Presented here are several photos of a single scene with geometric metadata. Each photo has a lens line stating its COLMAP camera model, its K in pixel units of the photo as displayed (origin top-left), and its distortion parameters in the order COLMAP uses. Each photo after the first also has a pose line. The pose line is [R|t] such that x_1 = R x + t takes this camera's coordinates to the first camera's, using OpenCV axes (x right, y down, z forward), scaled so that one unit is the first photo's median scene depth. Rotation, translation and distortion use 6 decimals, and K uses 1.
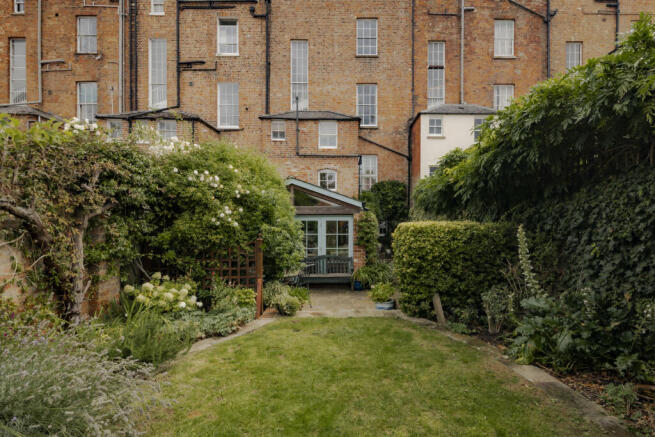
lens RADIAL K [[359.5, 0, 327.6], [0, 359.5, 218.6], [0, 0, 1]] dist [-0.002615, -0.000988]
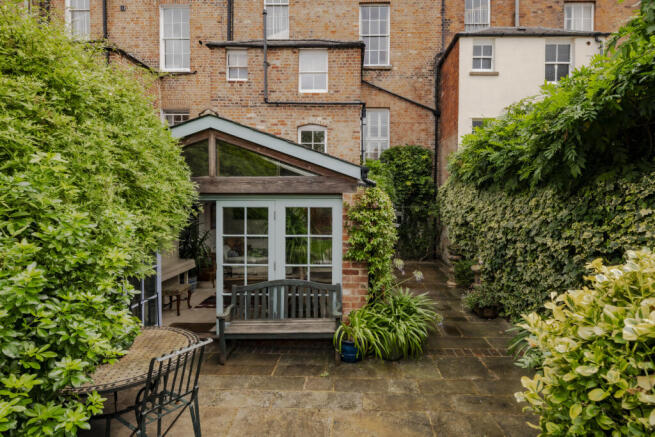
lens RADIAL K [[359.5, 0, 325.7], [0, 359.5, 201.9], [0, 0, 1]] dist [-0.002615, -0.000988]
pose [[0.999597, 0.004534, -0.028024, 0.042166], [-0.004411, 0.999980, 0.004434, -0.002132], [0.028044, -0.004309, 0.999597, 0.356500]]
